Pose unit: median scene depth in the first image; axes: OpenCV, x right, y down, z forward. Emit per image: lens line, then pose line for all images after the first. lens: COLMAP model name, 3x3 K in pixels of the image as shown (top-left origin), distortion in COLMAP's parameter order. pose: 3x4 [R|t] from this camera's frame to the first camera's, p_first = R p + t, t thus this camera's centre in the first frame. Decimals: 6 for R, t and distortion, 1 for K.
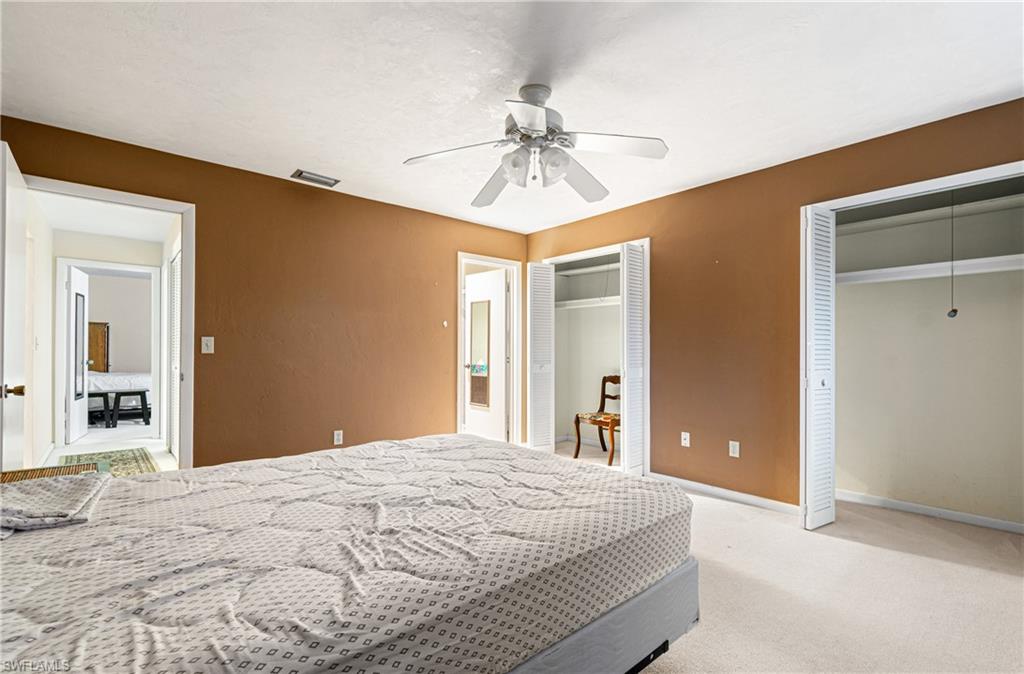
lens RADIAL K [[462.9, 0, 519.7], [0, 462.9, 360.6], [0, 0, 1]] dist [0.000006, 0.000169]
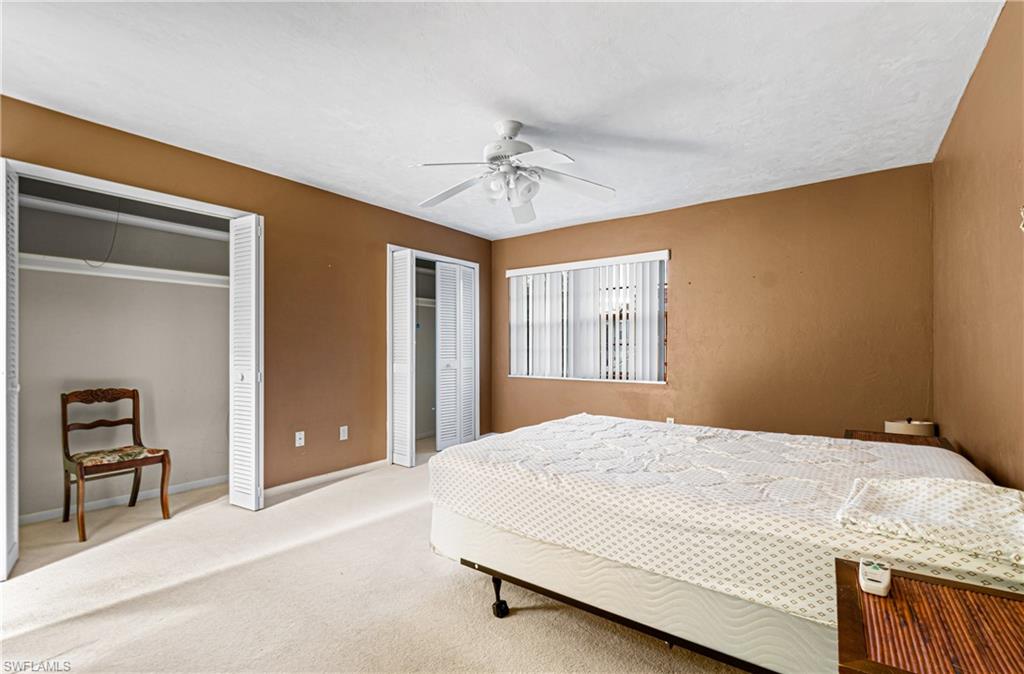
lens RADIAL K [[453.6, 0, 519.9], [0, 453.6, 346.3], [0, 0, 1]] dist [0.001458, 0.000059]
pose [[-0.231472, -0.002936, 0.972837, -0.658318], [0.026480, 0.999606, 0.009318, -0.019778], [-0.972481, 0.027918, -0.231303, 0.750137]]
